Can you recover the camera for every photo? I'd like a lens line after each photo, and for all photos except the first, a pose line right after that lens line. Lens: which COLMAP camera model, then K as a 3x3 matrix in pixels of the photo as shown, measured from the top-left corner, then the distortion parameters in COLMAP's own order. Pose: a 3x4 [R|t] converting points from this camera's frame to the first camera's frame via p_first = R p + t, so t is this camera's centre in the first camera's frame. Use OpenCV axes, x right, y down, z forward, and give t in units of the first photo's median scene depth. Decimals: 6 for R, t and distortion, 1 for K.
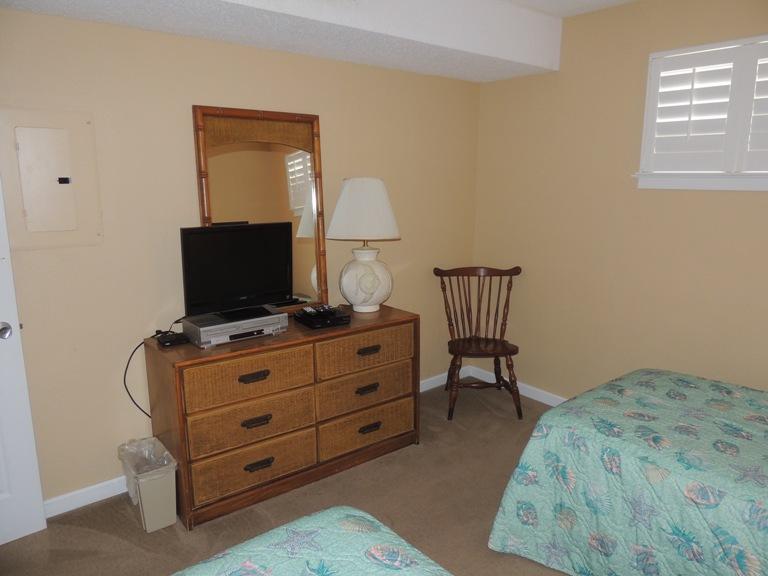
lens RADIAL K [[558.8, 0, 384.0], [0, 558.8, 288.0], [0, 0, 1]] dist [-0.009070, -0.005689]
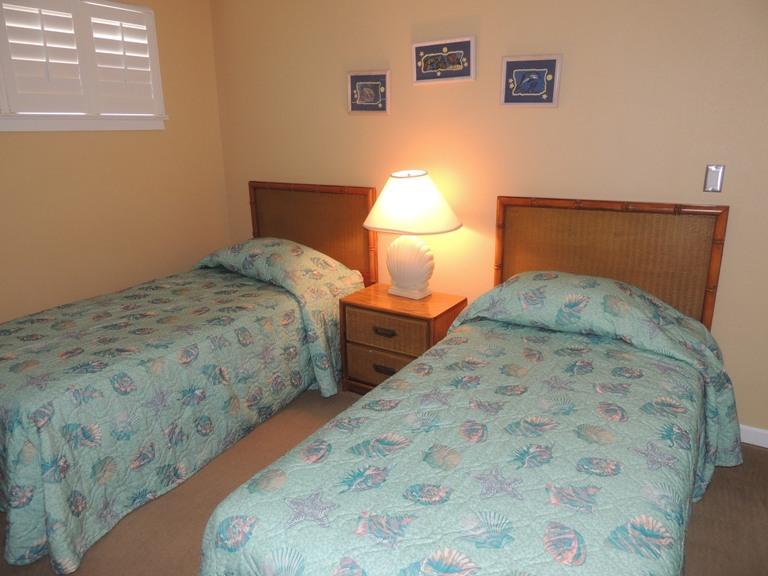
lens RADIAL K [[558.8, 0, 384.0], [0, 558.8, 288.0], [0, 0, 1]] dist [-0.009070, -0.005689]
pose [[-0.326862, -0.255511, 0.909877, -0.703601], [0.188234, 0.925868, 0.327622, -0.122804], [-0.926137, 0.278357, -0.254535, 0.762331]]
